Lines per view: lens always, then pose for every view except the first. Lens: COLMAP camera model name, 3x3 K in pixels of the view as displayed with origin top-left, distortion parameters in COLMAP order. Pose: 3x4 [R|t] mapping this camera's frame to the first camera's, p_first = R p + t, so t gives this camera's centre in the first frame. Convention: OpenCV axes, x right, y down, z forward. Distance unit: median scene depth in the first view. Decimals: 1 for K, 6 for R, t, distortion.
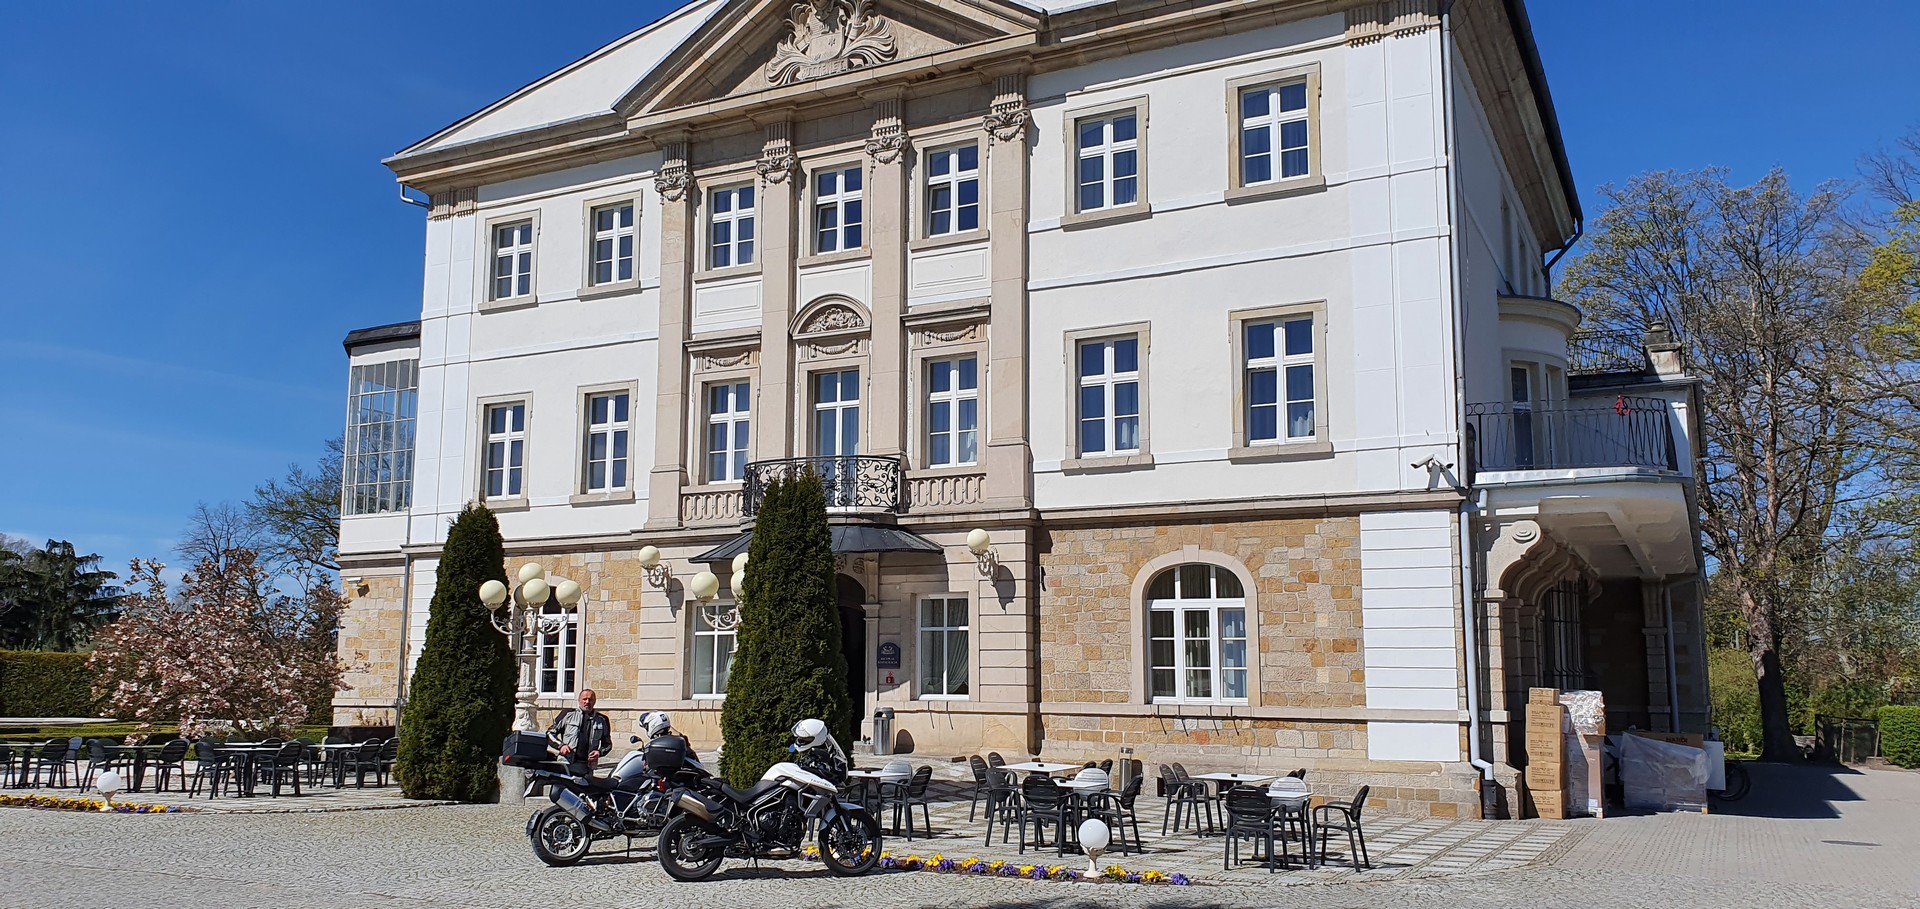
lens RADIAL K [[1447.9, 0, 962.4], [0, 1447.9, 490.4], [0, 0, 1]] dist [0.083442, -0.000413]
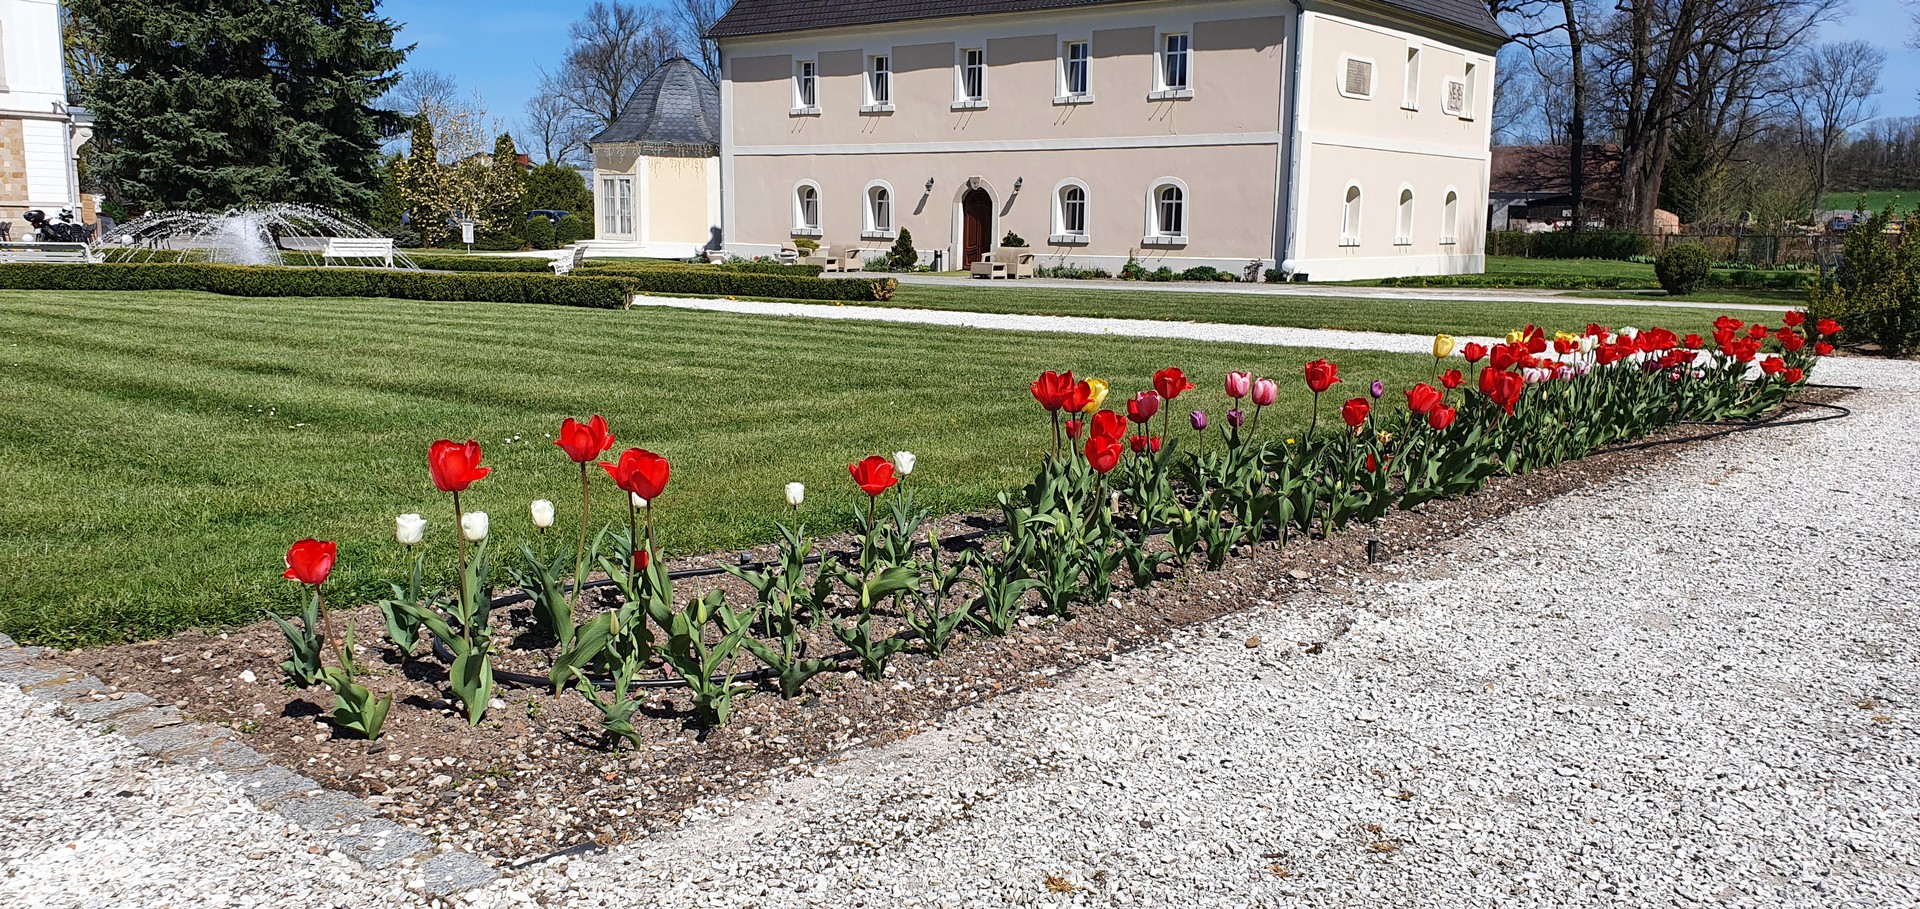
lens RADIAL K [[1568.4, 0, 927.6], [0, 1568.4, 471.1], [0, 0, 1]] dist [0.105617, -0.138324]
pose [[0.216986, -0.150837, 0.964451, -1.593520], [-0.130270, 0.974679, 0.181746, -0.072587], [-0.967443, -0.165075, 0.191842, -0.816921]]
